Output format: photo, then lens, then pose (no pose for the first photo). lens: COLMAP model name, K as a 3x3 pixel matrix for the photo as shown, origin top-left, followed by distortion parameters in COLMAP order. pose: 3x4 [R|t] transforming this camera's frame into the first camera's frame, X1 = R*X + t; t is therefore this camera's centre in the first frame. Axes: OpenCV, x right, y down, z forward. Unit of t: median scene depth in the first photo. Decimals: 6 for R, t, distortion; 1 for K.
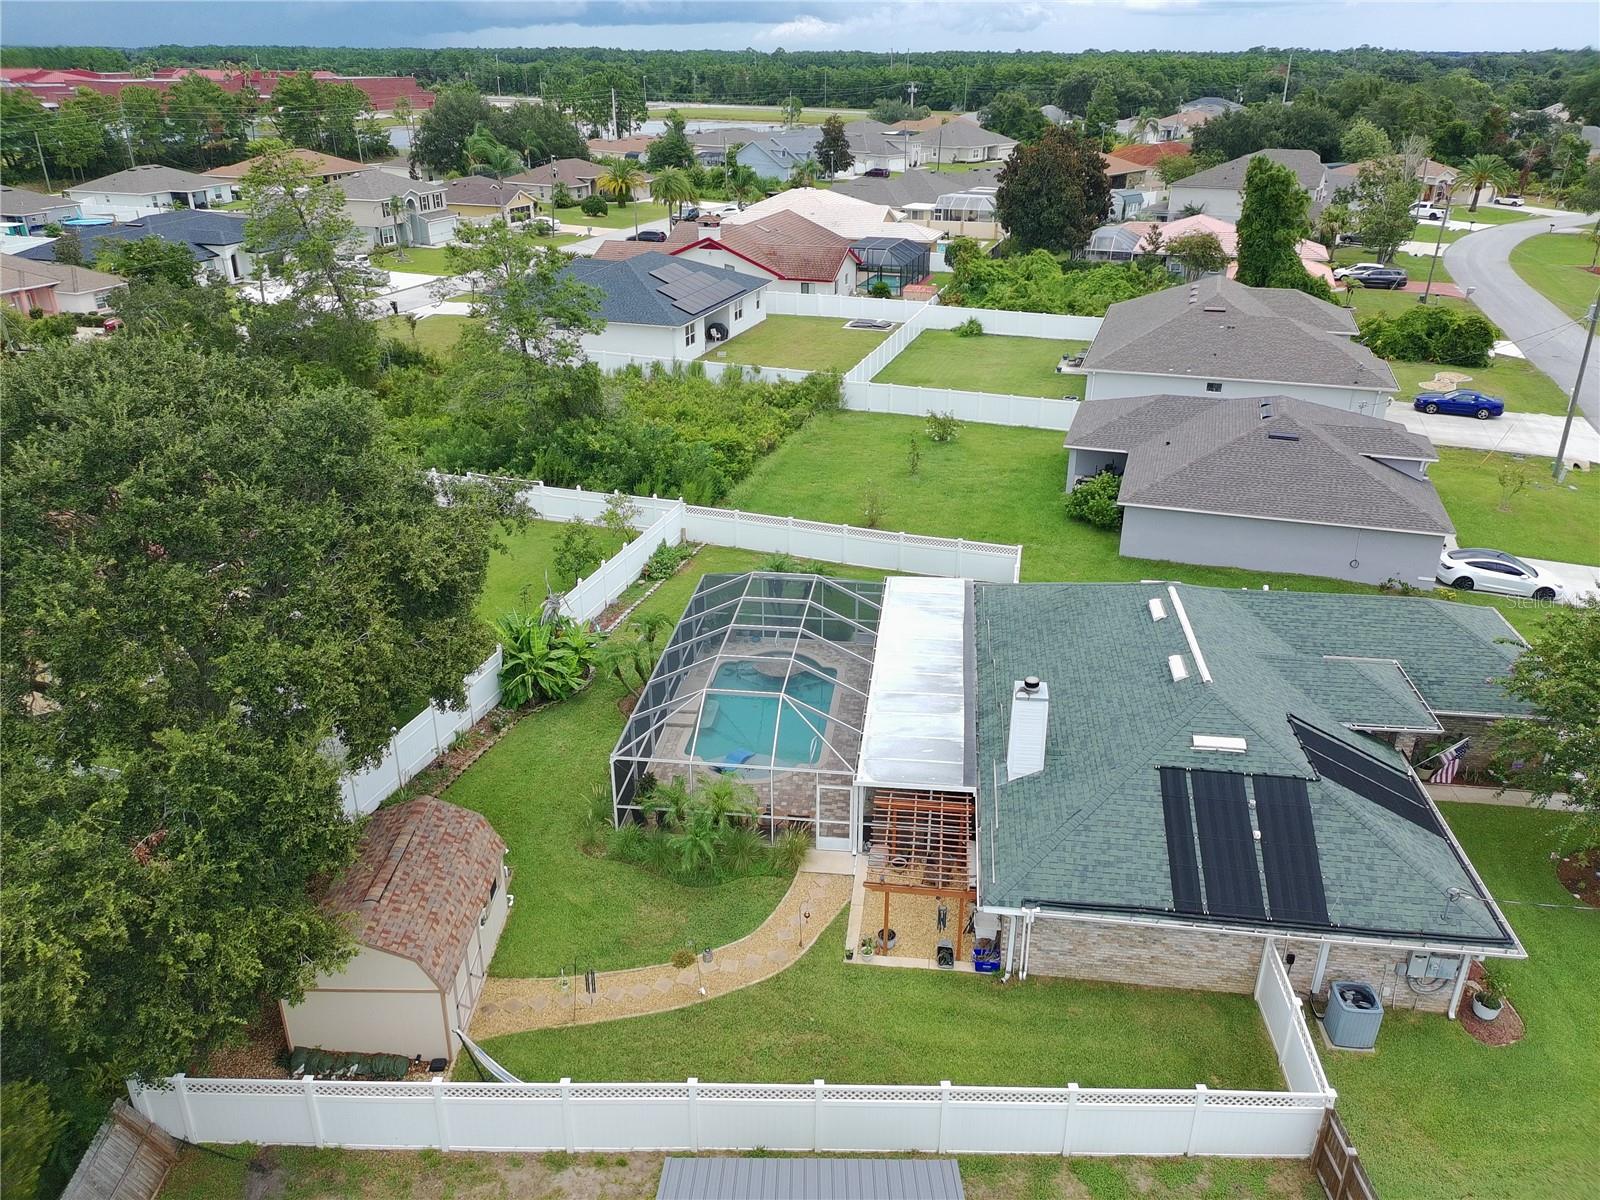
lens RADIAL K [[1183.6, 0, 793.3], [0, 1183.6, 599.7], [0, 0, 1]] dist [0.075609, -0.080275]
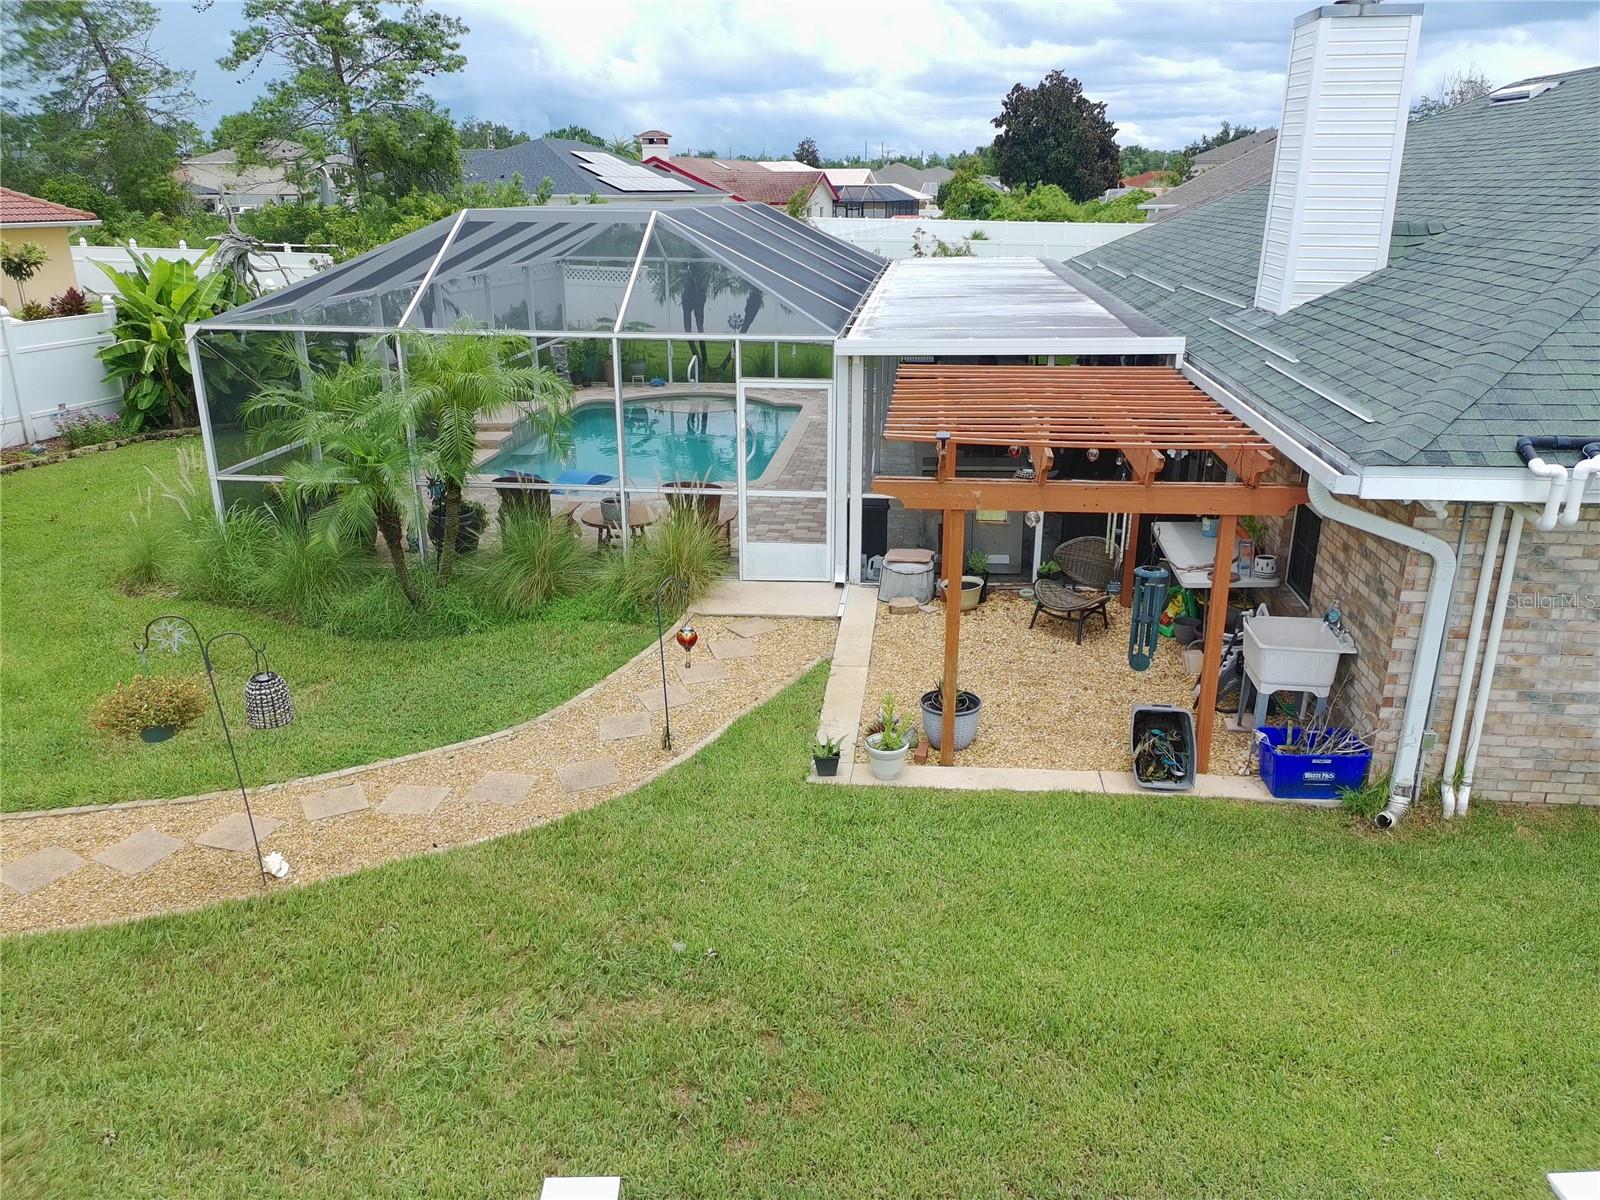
lens RADIAL K [[1183.6, 0, 793.2], [0, 1183.6, 586.8], [0, 0, 1]] dist [0.075609, -0.080275]
pose [[0.999843, -0.005754, 0.016758, 0.035742], [0.007529, 0.994140, -0.107836, 0.301767], [-0.016040, 0.107945, 0.994027, 0.739576]]
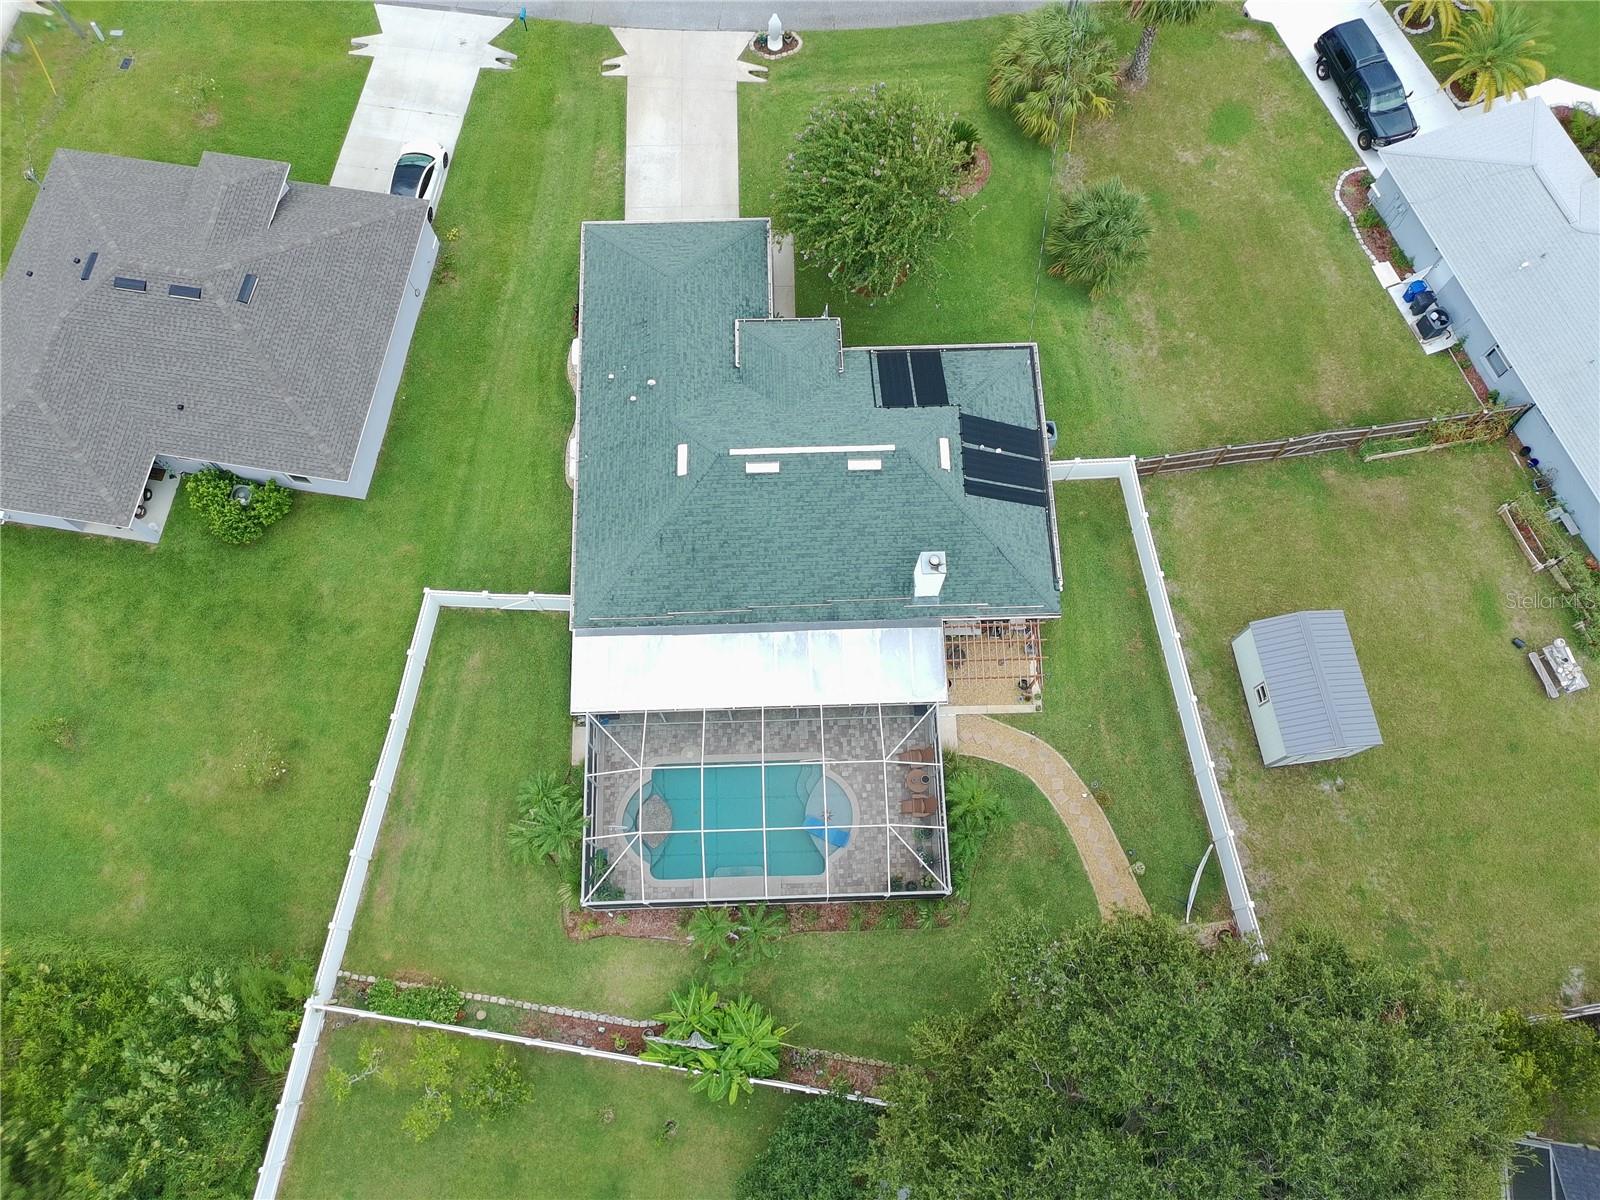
lens RADIAL K [[1183.6, 0, 796.6], [0, 1183.6, 601.3], [0, 0, 1]] dist [0.075609, -0.080275]
pose [[-0.158720, -0.936390, 0.313021, -0.274908], [0.415146, 0.224356, 0.881656, -1.317869], [-0.895802, 0.269886, 0.353129, 0.730333]]
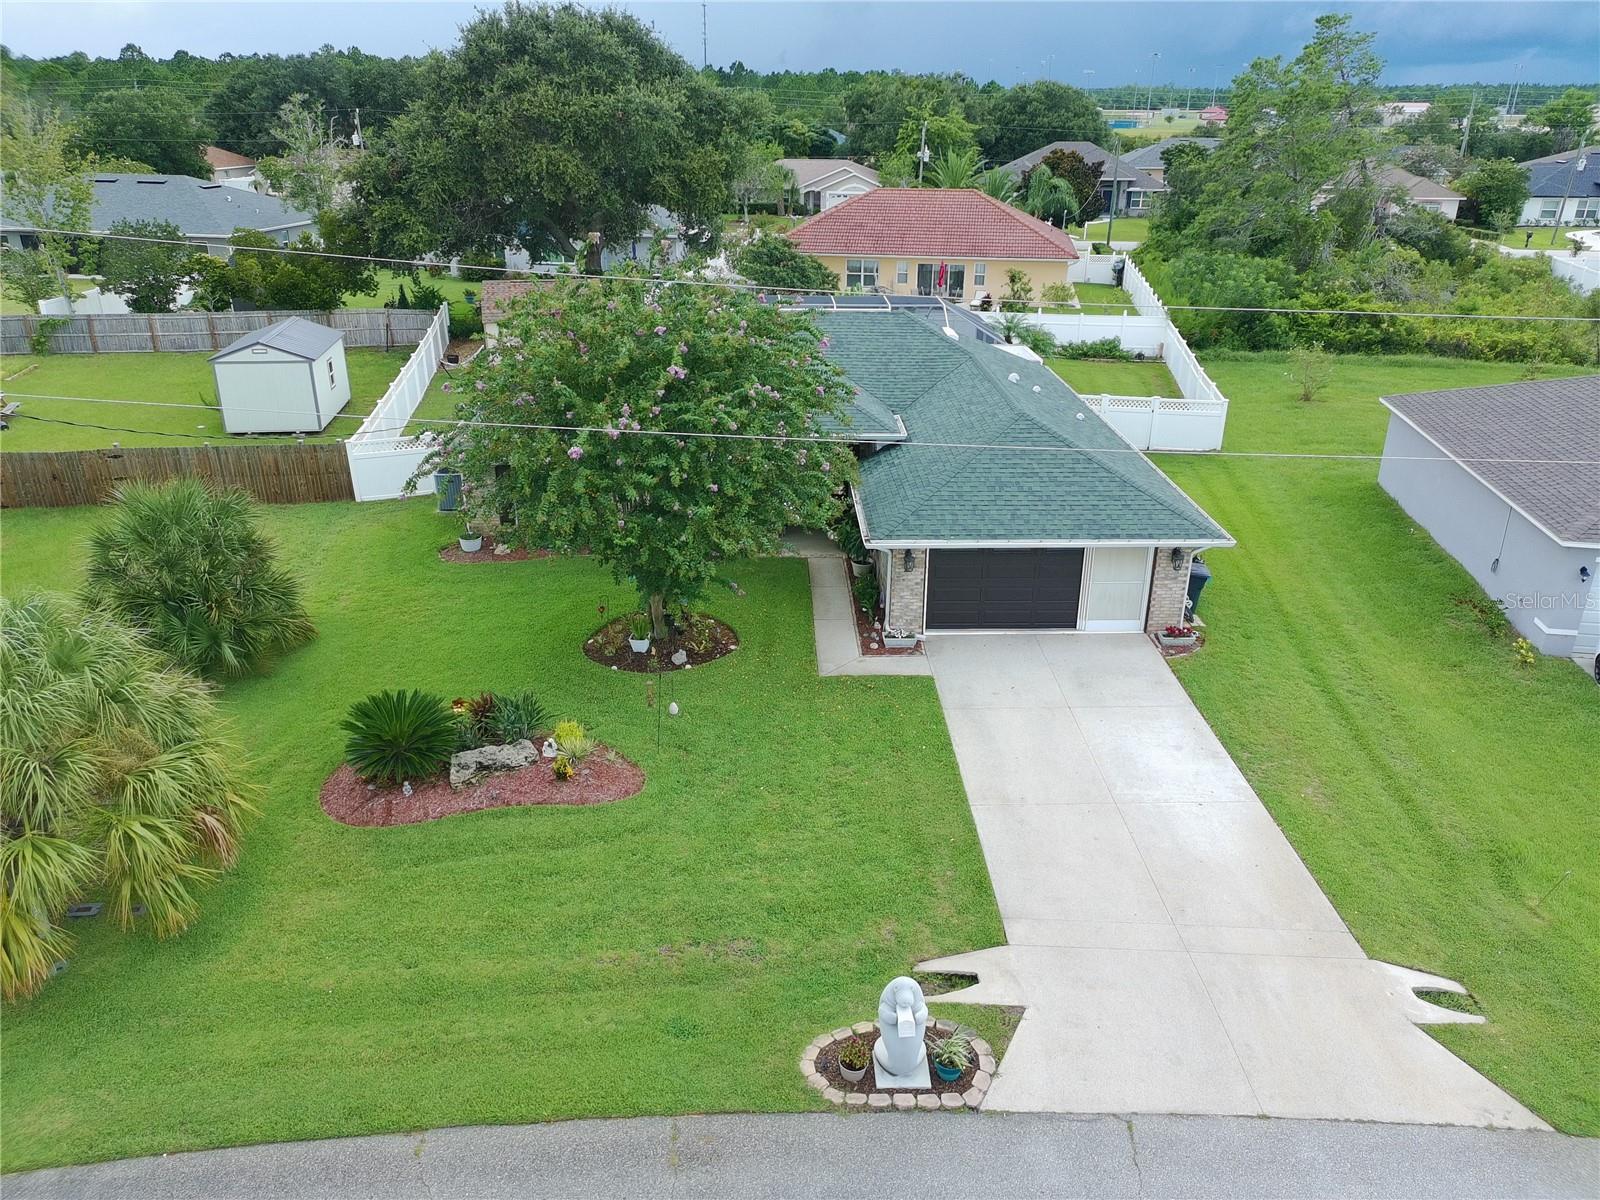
lens RADIAL K [[1299.0, 0, 797.5], [0, 1299.0, 601.2], [0, 0, 1]] dist [-0.035890, 0.000238]
pose [[0.166010, 0.365279, -0.915976, 1.724605], [-0.407049, 0.871423, 0.273739, -0.075260], [0.898194, 0.327403, 0.293352, 0.939759]]
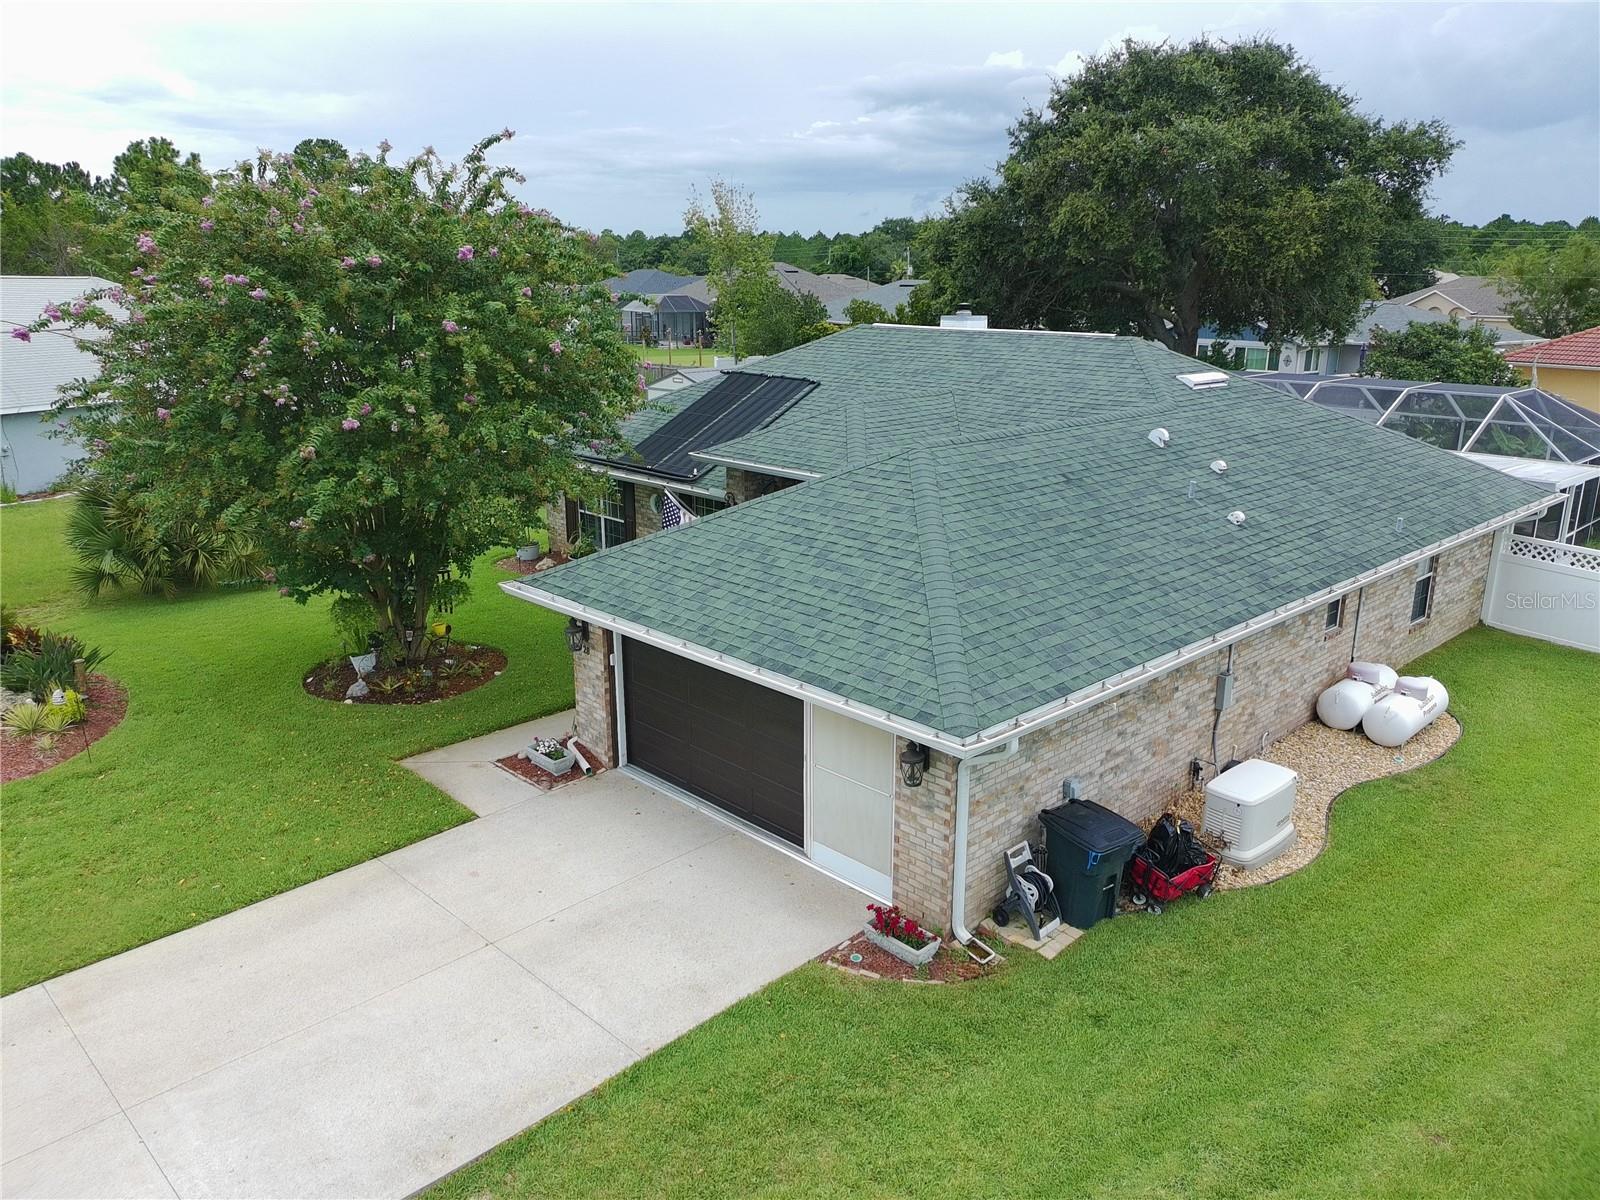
lens RADIAL K [[1183.6, 0, 801.4], [0, 1183.6, 596.9], [0, 0, 1]] dist [0.075609, -0.080275]
pose [[-0.619902, 0.209199, -0.756279, 1.186399], [-0.328324, 0.806230, 0.492135, -0.197131], [0.712689, 0.553380, -0.431098, 1.601302]]
